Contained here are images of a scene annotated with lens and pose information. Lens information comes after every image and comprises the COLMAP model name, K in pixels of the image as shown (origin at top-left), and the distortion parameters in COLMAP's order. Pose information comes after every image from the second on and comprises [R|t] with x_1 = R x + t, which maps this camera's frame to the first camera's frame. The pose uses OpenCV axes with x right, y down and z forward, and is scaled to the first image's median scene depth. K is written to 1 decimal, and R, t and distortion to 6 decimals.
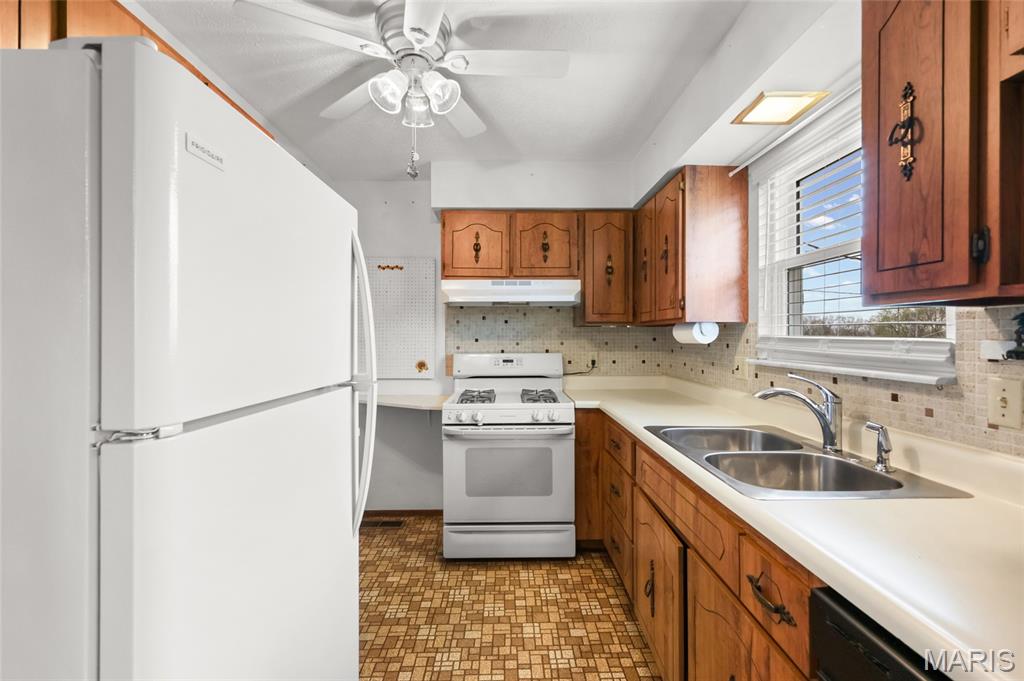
lens RADIAL K [[447.7, 0, 508.7], [0, 447.7, 335.5], [0, 0, 1]] dist [0.000379, 0.000495]
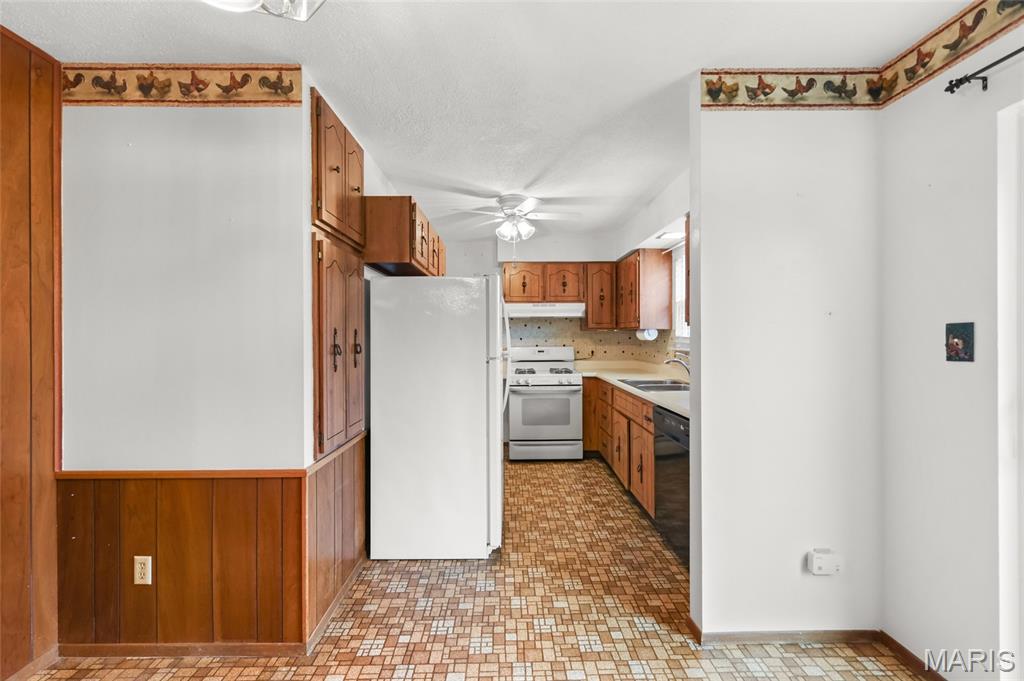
lens RADIAL K [[447.7, 0, 507.5], [0, 447.7, 336.5], [0, 0, 1]] dist [0.000379, 0.000495]
pose [[0.999996, 0.000085, 0.002922, -0.187633], [-0.000088, 1.000000, 0.000779, 0.000830], [-0.002922, -0.000779, 0.999995, -0.946501]]
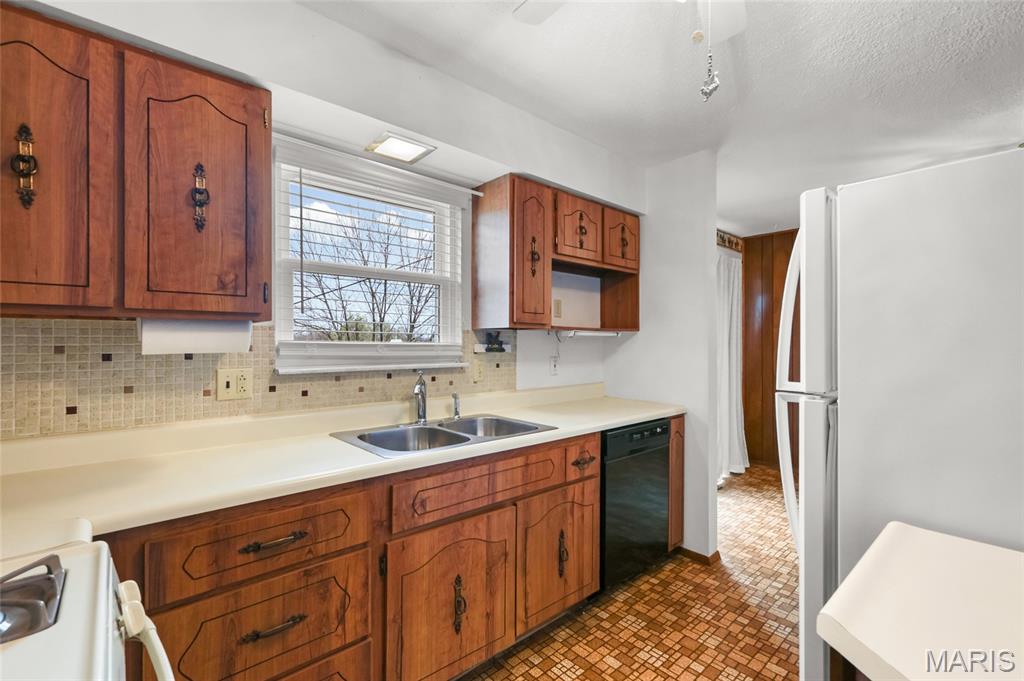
lens RADIAL K [[447.7, 0, 511.1], [0, 447.7, 342.1], [0, 0, 1]] dist [0.000379, 0.000495]
pose [[-0.661549, 0.002394, 0.749898, -0.363132], [-0.000611, 0.999993, -0.003732, 0.004321], [-0.749902, -0.002927, -0.661542, 1.180128]]
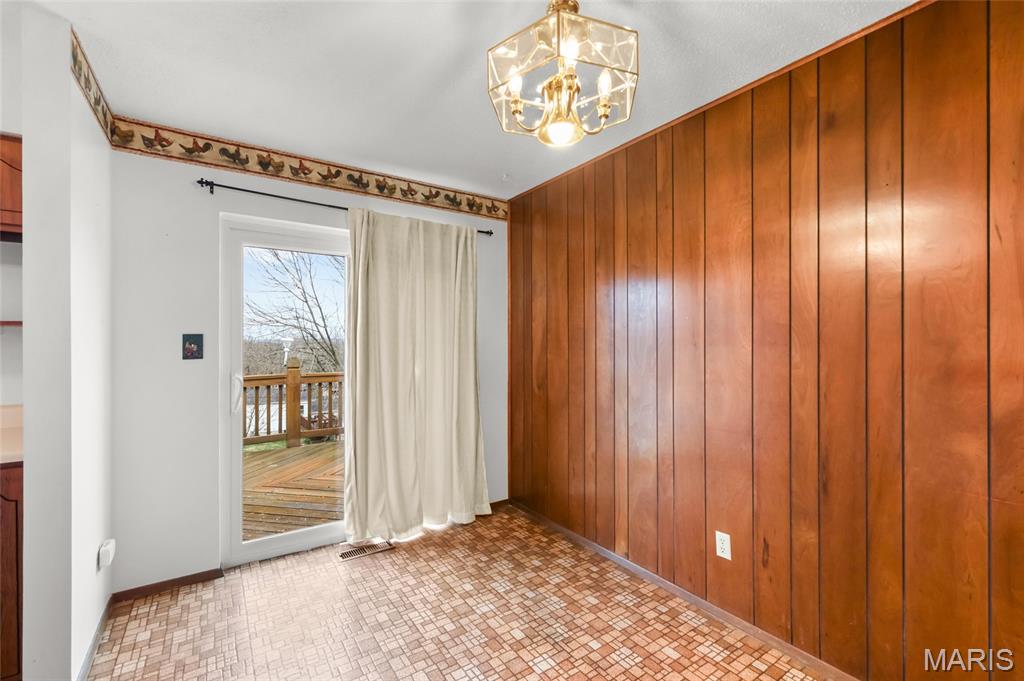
lens RADIAL K [[447.7, 0, 522.2], [0, 447.7, 337.7], [0, 0, 1]] dist [0.000379, 0.000495]
pose [[-0.571143, 0.005926, 0.820829, -0.833002], [-0.001242, 0.999967, -0.008083, -0.003168], [-0.820850, -0.005636, -0.571116, -0.259838]]
